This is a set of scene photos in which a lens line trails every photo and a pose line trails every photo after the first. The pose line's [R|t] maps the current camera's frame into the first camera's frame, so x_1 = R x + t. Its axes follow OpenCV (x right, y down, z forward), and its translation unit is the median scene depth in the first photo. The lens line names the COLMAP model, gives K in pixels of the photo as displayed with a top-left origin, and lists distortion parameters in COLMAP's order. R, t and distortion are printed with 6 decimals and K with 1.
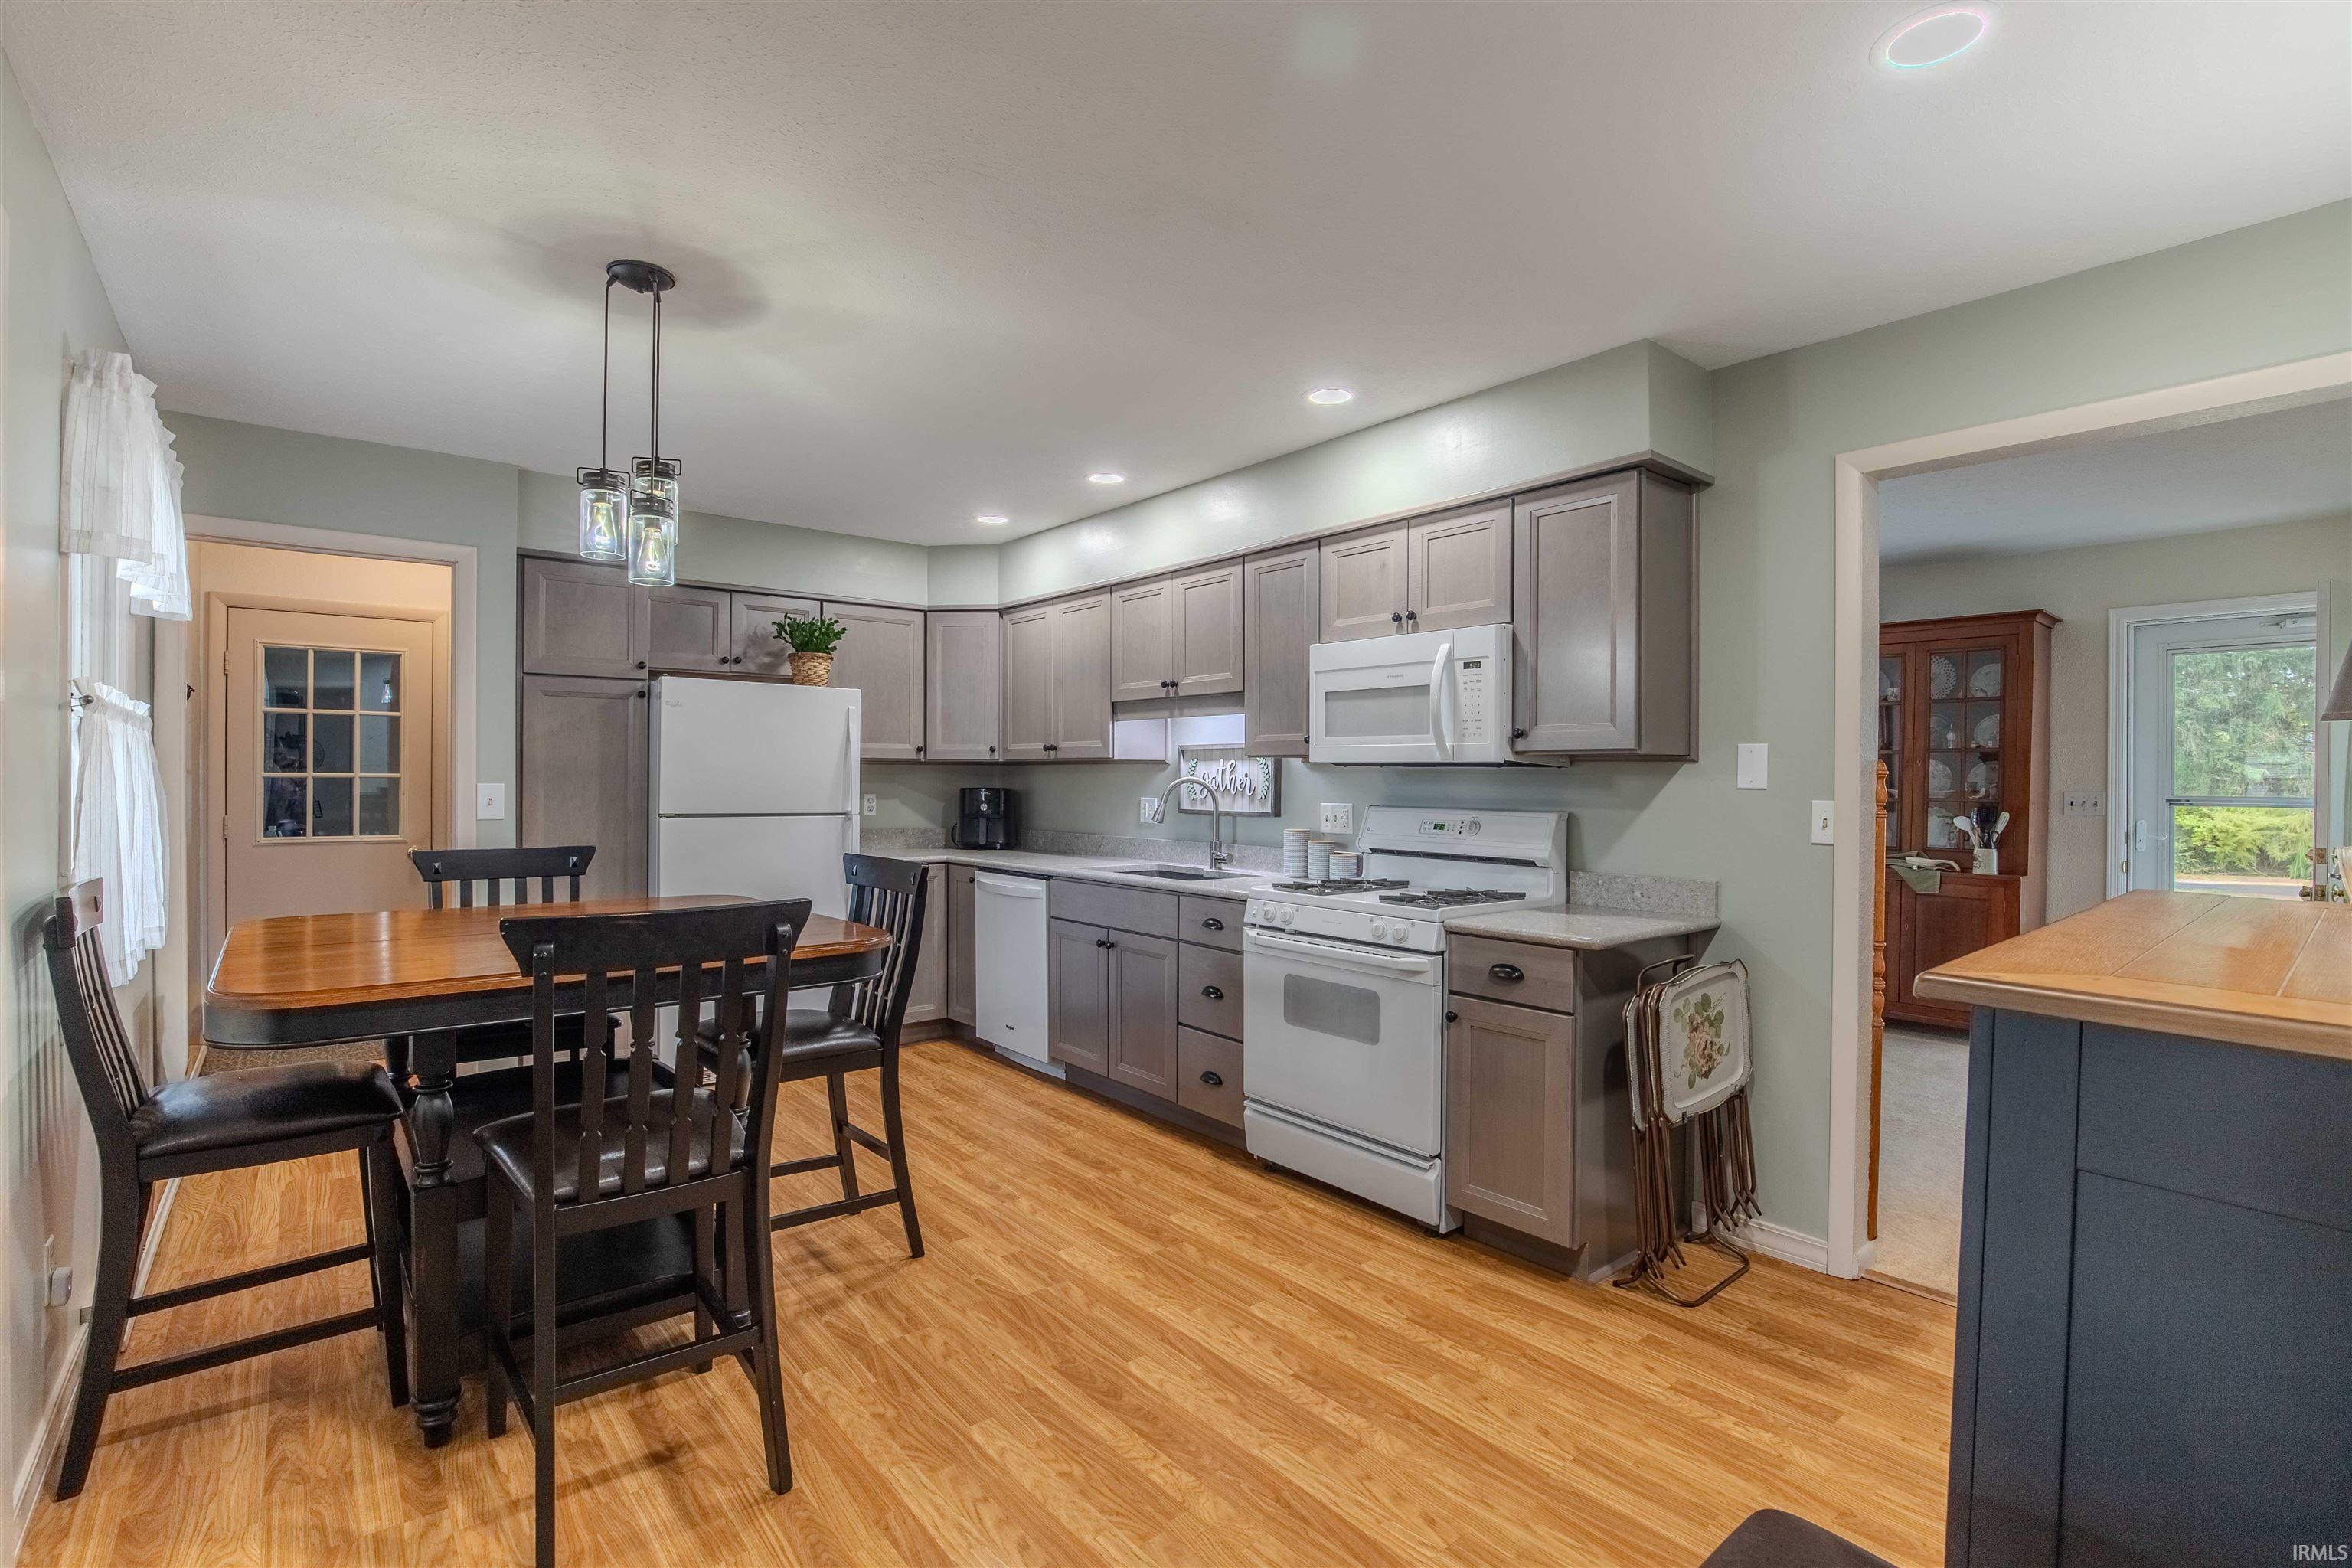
lens RADIAL K [[1063.6, 0, 1163.9], [0, 1063.6, 780.7], [0, 0, 1]] dist [0.007873, -0.002705]
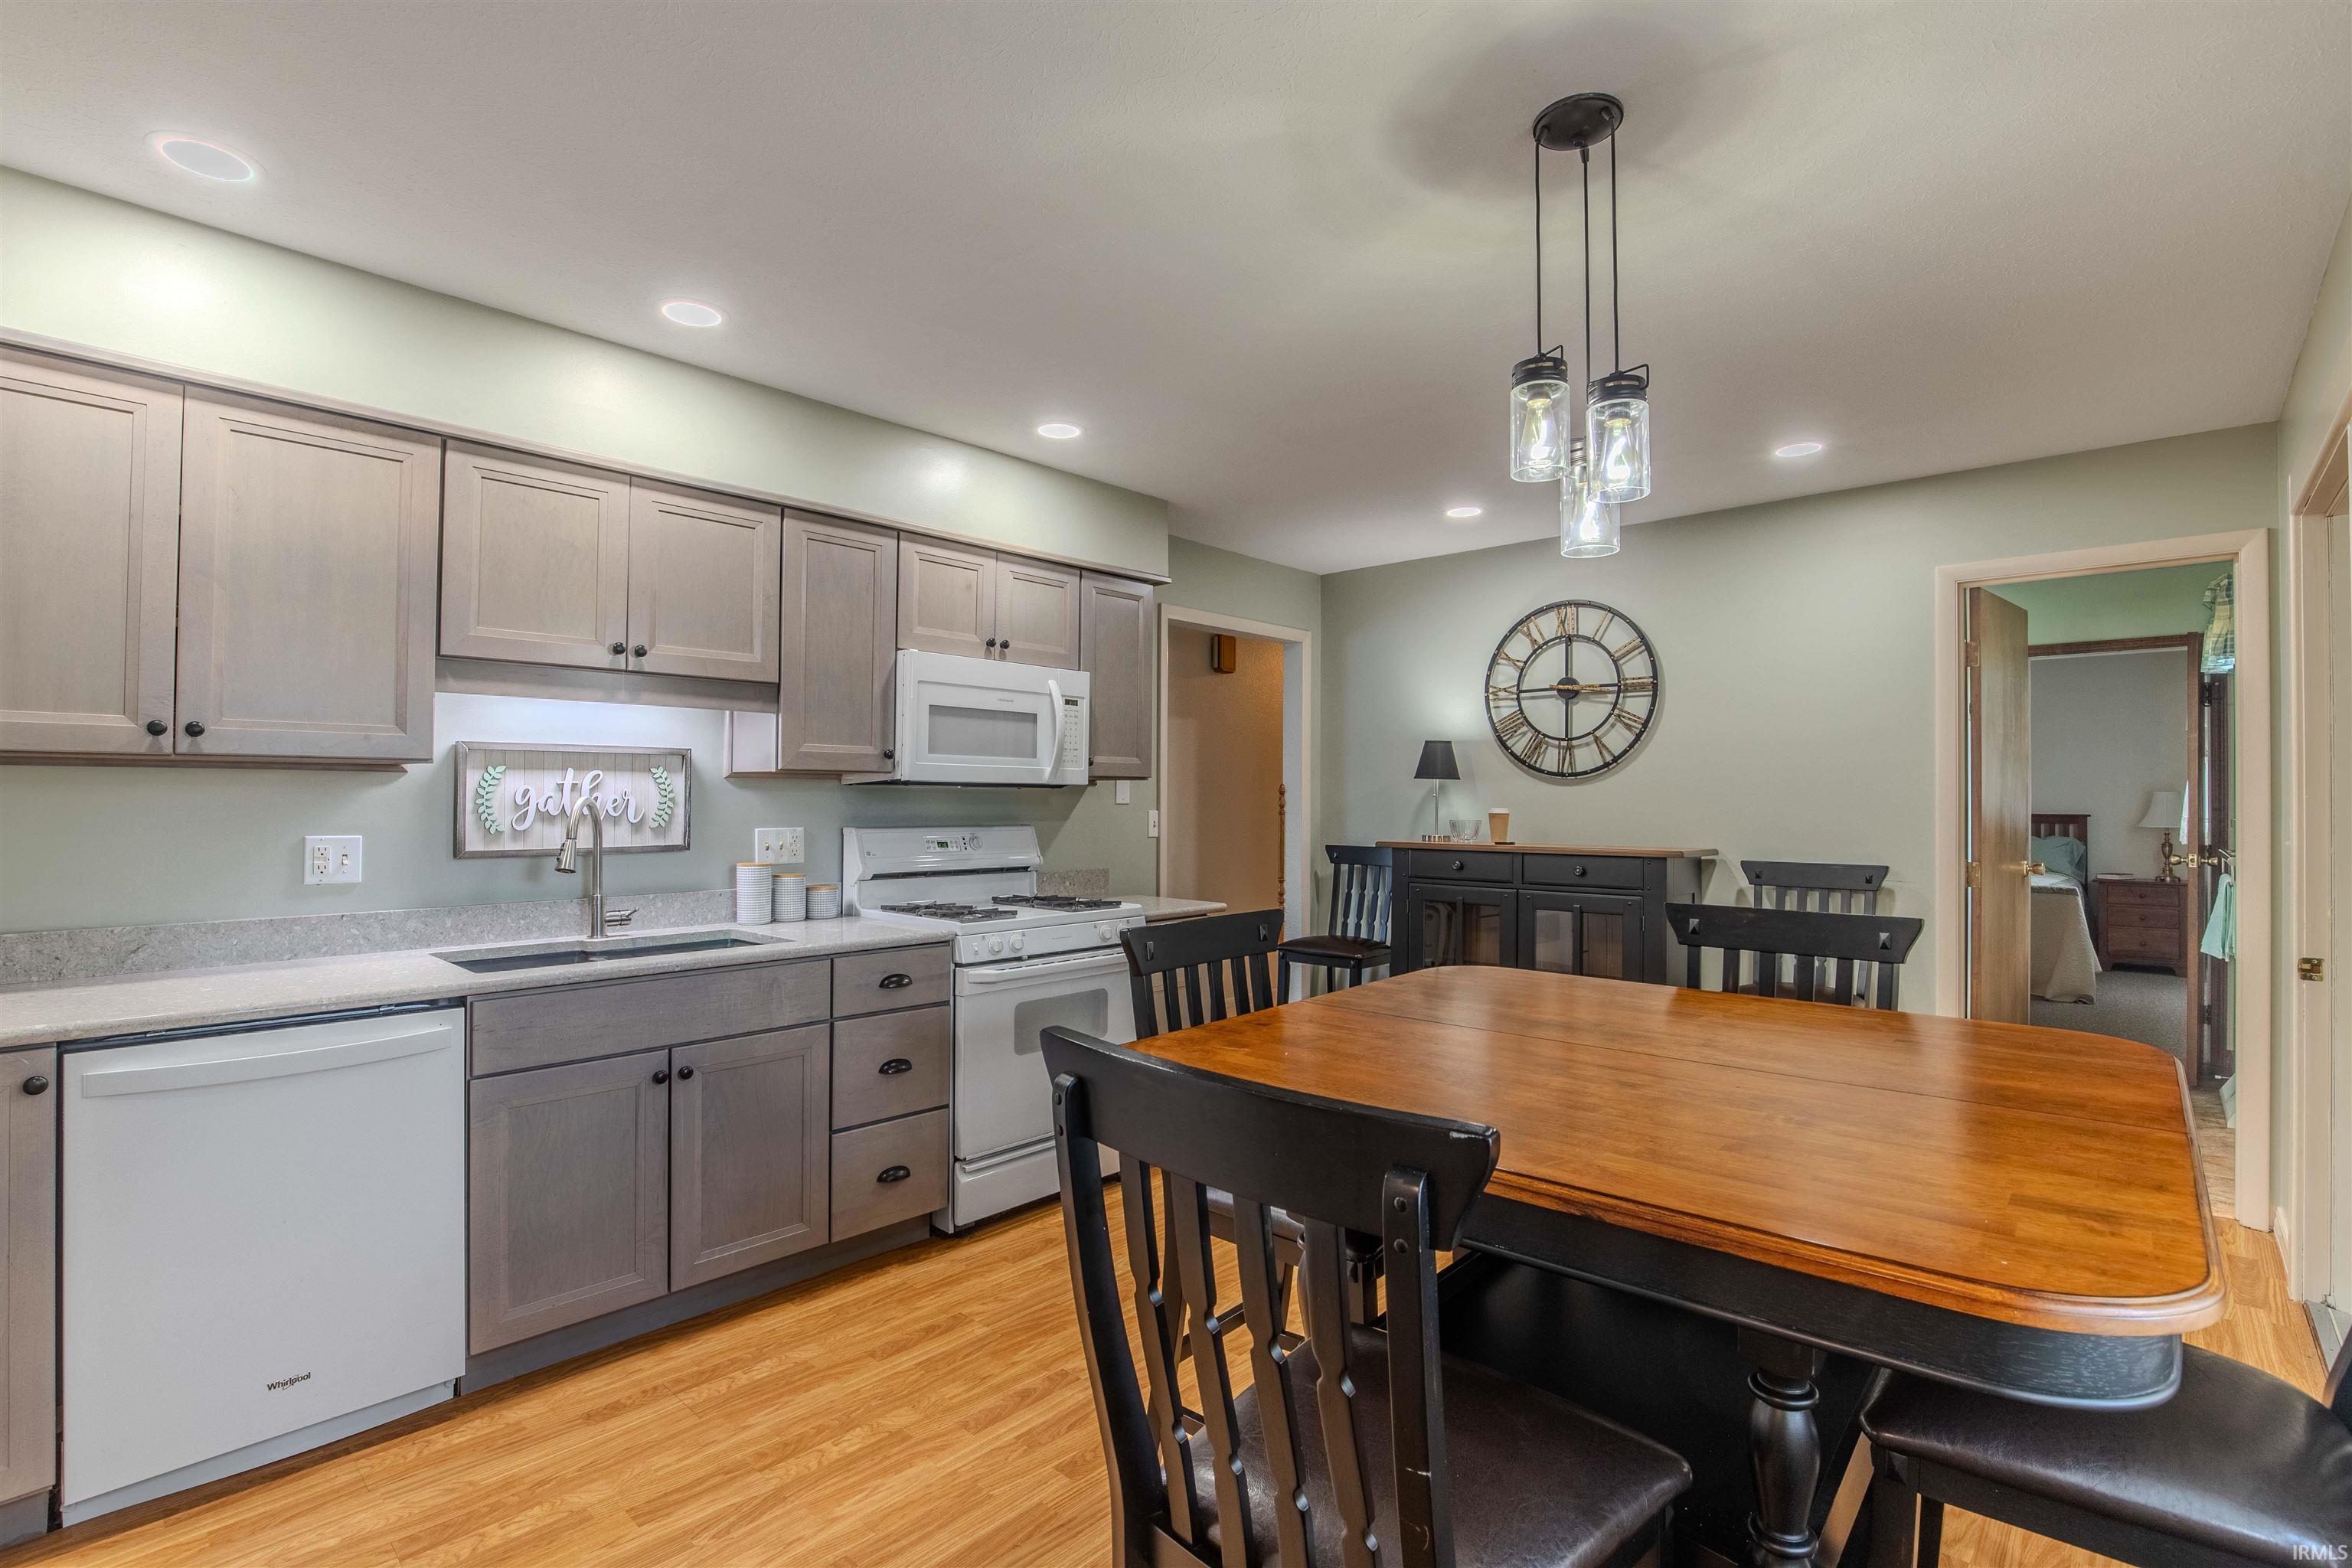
lens RADIAL K [[1063.6, 0, 1159.7], [0, 1063.6, 785.6], [0, 0, 1]] dist [0.007873, -0.002705]
pose [[-0.104628, -0.000337, 0.994511, -0.771365], [-0.007011, 0.999975, -0.000399, -0.014346], [-0.994487, -0.007015, -0.104628, 0.883544]]
